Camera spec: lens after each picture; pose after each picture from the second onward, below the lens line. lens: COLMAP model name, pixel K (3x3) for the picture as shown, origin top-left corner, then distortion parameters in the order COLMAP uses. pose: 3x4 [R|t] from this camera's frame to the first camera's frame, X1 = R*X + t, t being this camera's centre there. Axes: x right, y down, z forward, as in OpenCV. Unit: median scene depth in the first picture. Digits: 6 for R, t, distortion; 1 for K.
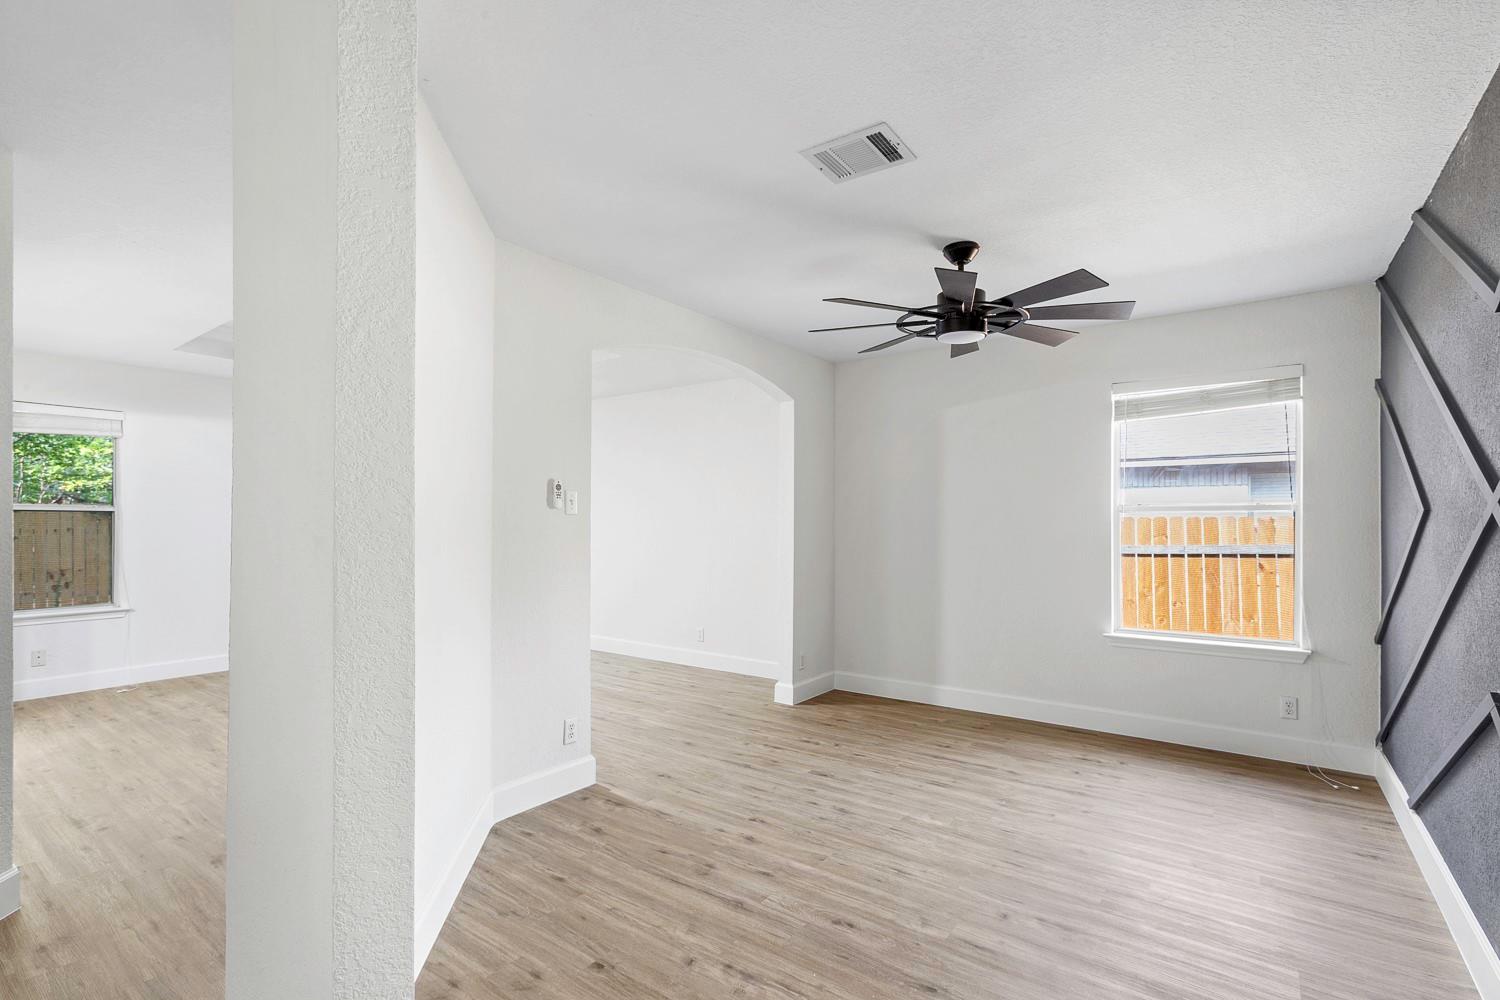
lens RADIAL K [[703.5, 0, 745.5], [0, 703.5, 518.5], [0, 0, 1]] dist [-0.022223, 0.000123]
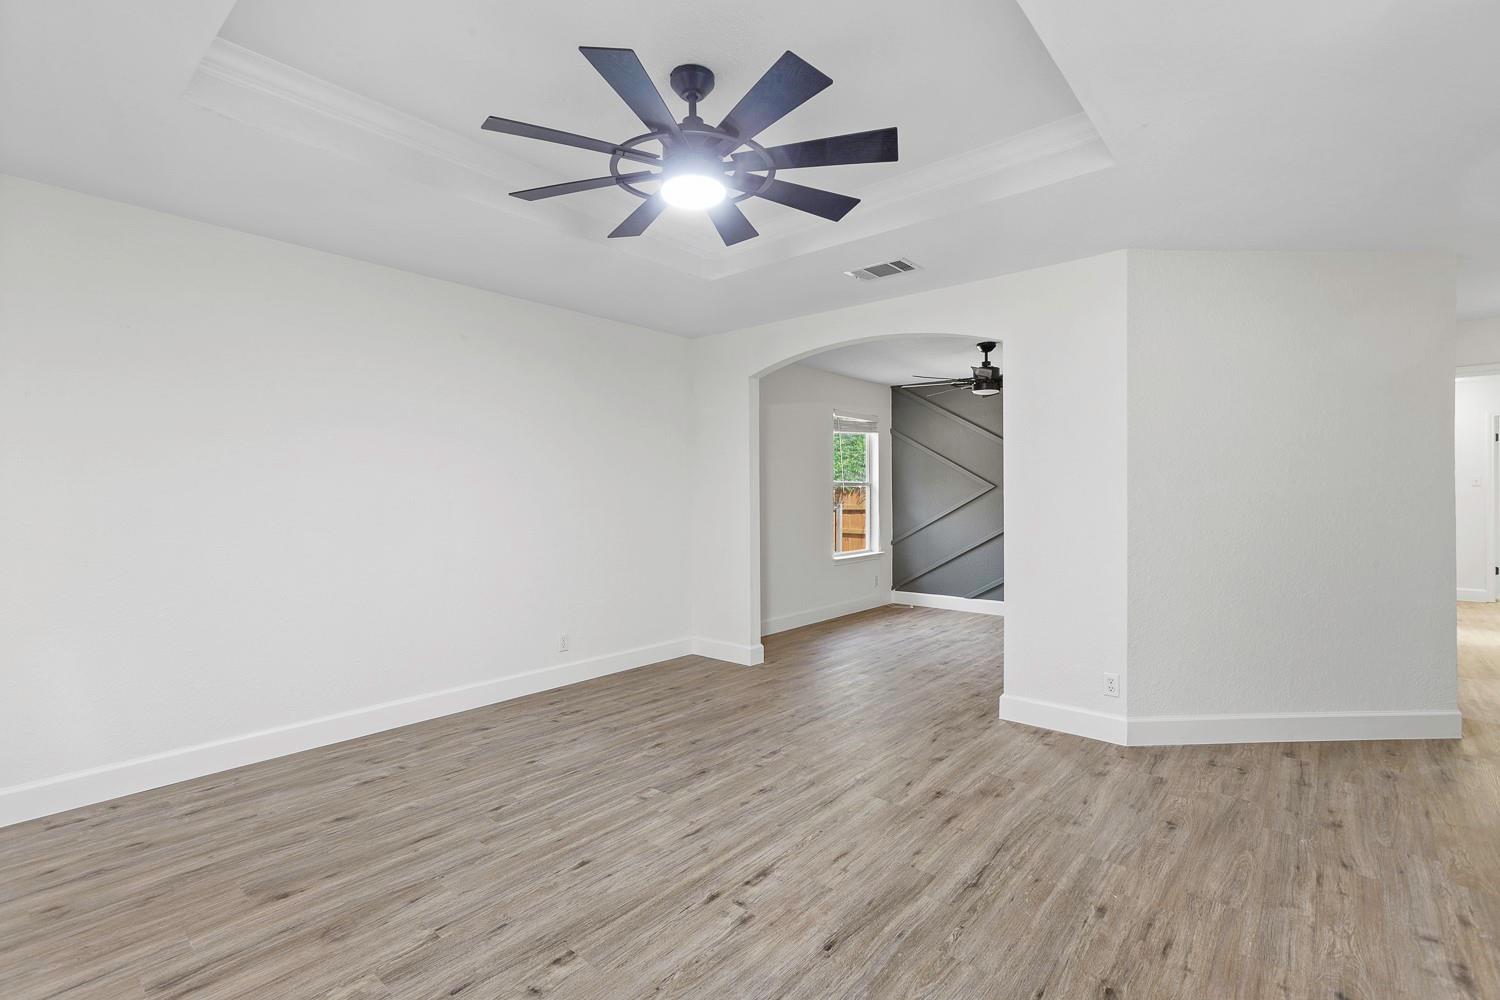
lens RADIAL K [[675.5, 0, 744.4], [0, 675.5, 496.0], [0, 0, 1]] dist [-0.022972, 0.015548]
pose [[0.078024, -0.004606, 0.996941, -1.284750], [-0.004174, 0.999979, 0.004947, 0.009067], [-0.996943, -0.004547, 0.078003, 1.268241]]
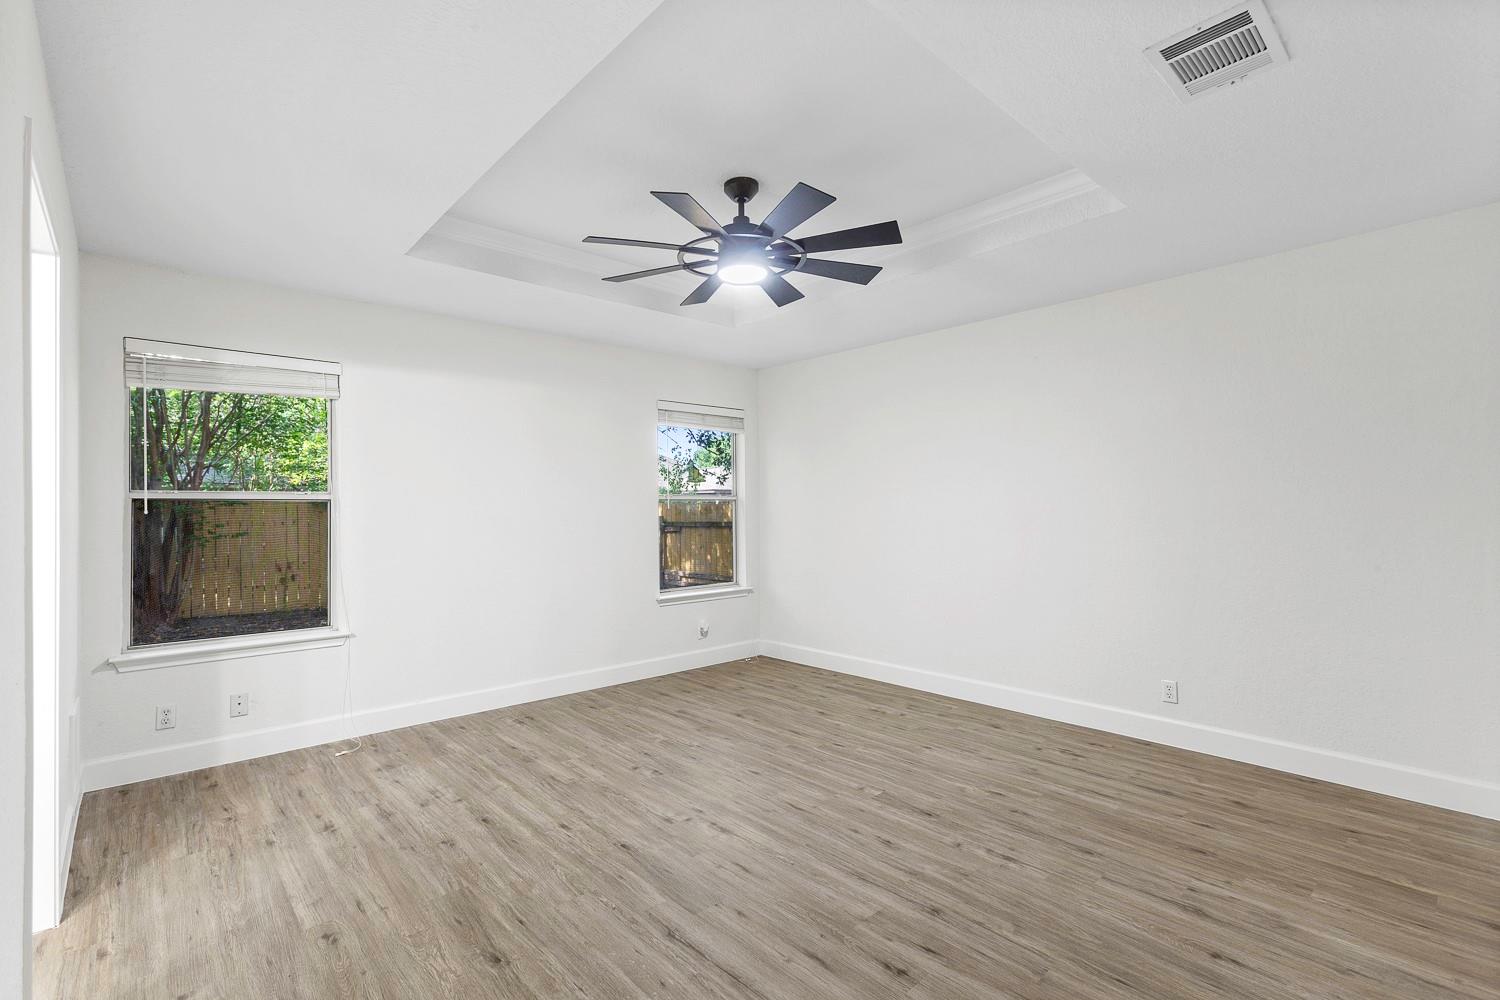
lens RADIAL K [[679.2, 0, 718.2], [0, 679.2, 503.9], [0, 0, 1]] dist [-0.025100, 0.014397]
pose [[0.974283, -0.011559, -0.225032, -0.519562], [0.011356, 0.999933, -0.002197, 0.000649], [0.225042, -0.000415, 0.974349, 0.583466]]
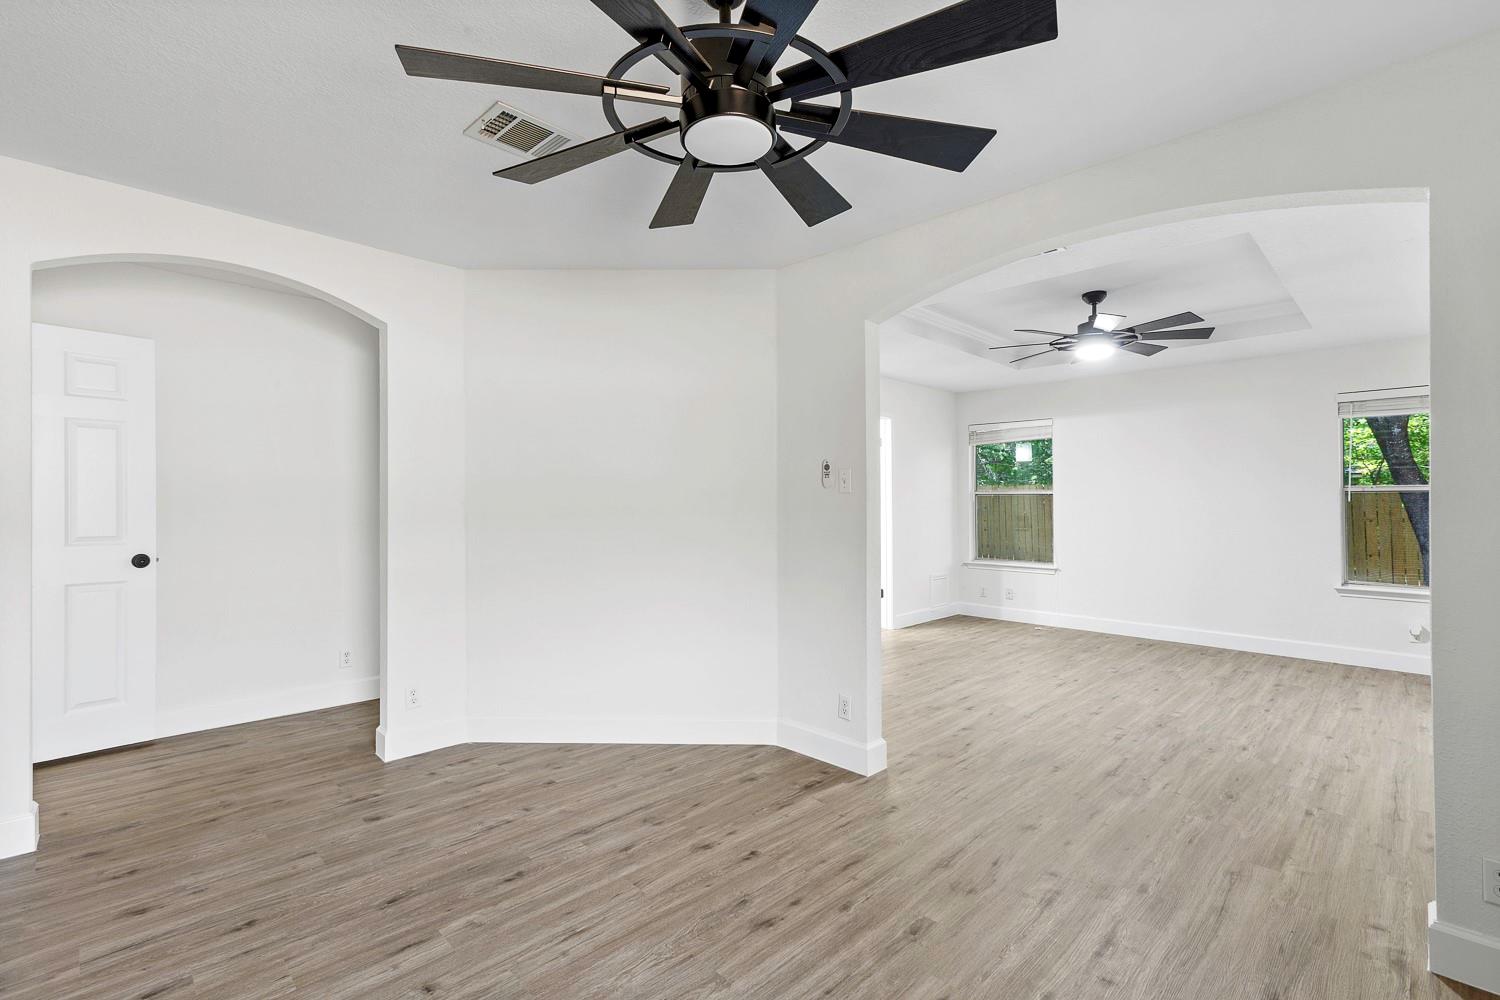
lens RADIAL K [[675.5, 0, 744.4], [0, 675.5, 496.0], [0, 0, 1]] dist [-0.022972, 0.015548]
pose [[-0.162354, -0.010646, -0.986675, 0.666399], [0.004198, 0.999925, -0.011480, 0.008198], [0.986724, -0.006005, -0.162297, 0.919582]]
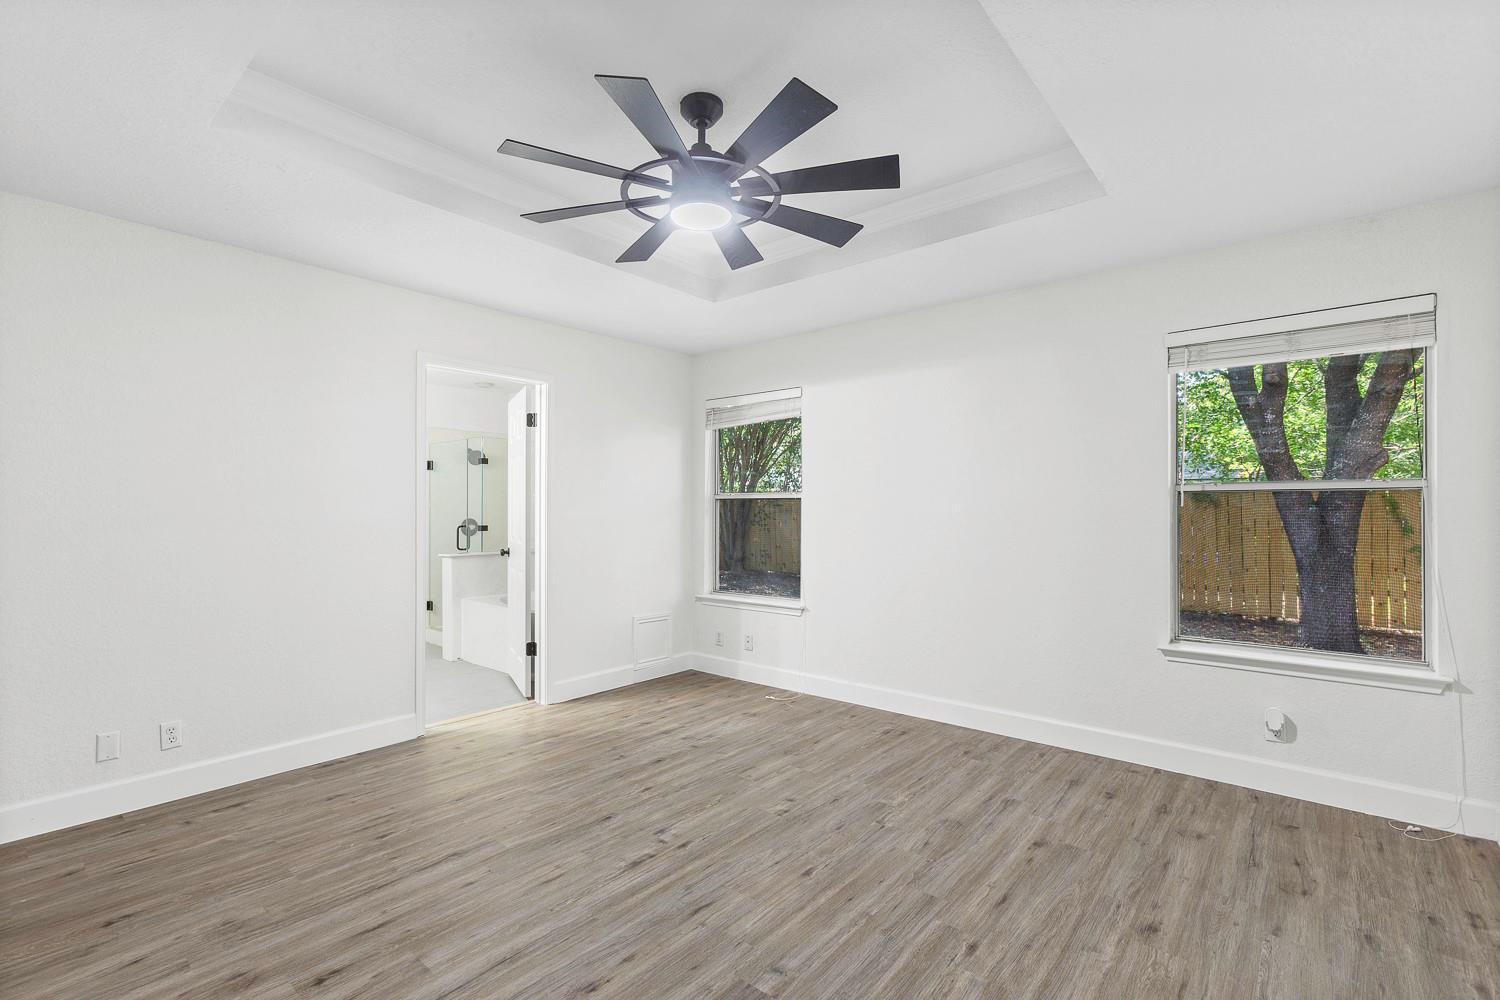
lens RADIAL K [[672.8, 0, 750.4], [0, 672.8, 517.4], [0, 0, 1]] dist [-0.023735, 0.014608]
pose [[-0.068308, 0.010959, -0.997604, -0.040139], [0.005890, 0.999927, 0.010581, 0.007461], [0.997647, -0.005153, -0.068368, 1.455638]]
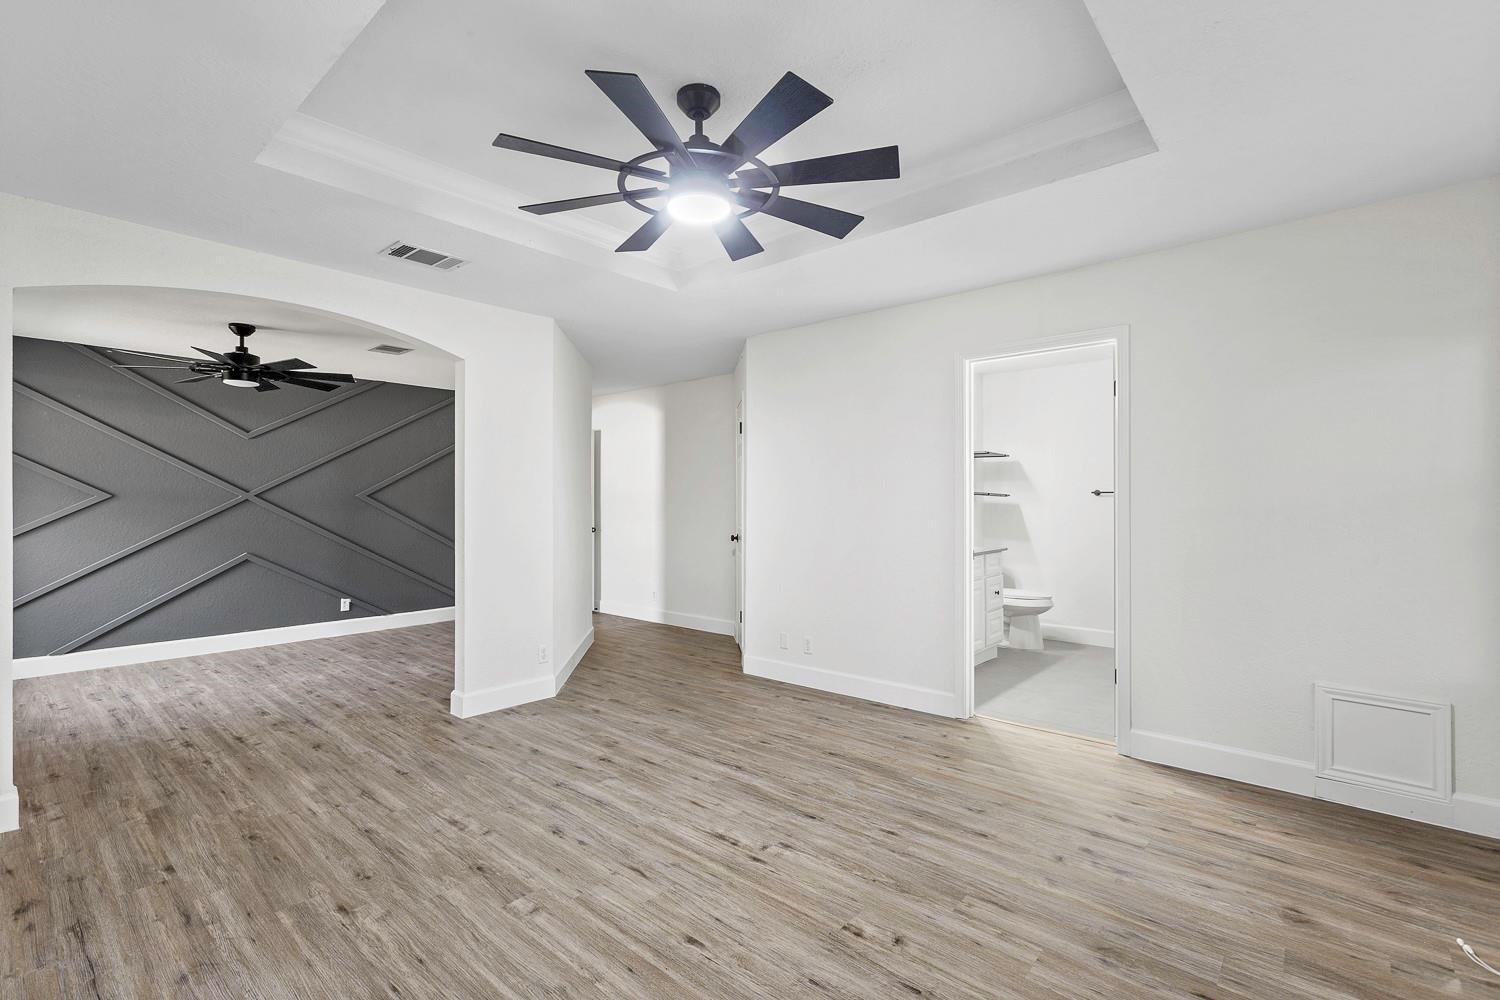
lens RADIAL K [[686.1, 0, 716.0], [0, 686.1, 505.9], [0, 0, 1]] dist [-0.013356, 0.008863]
pose [[-0.993764, -0.000863, 0.111503, -0.754896], [-0.000663, 0.999998, 0.001830, 0.011736], [-0.111504, 0.001745, -0.993762, 1.994614]]
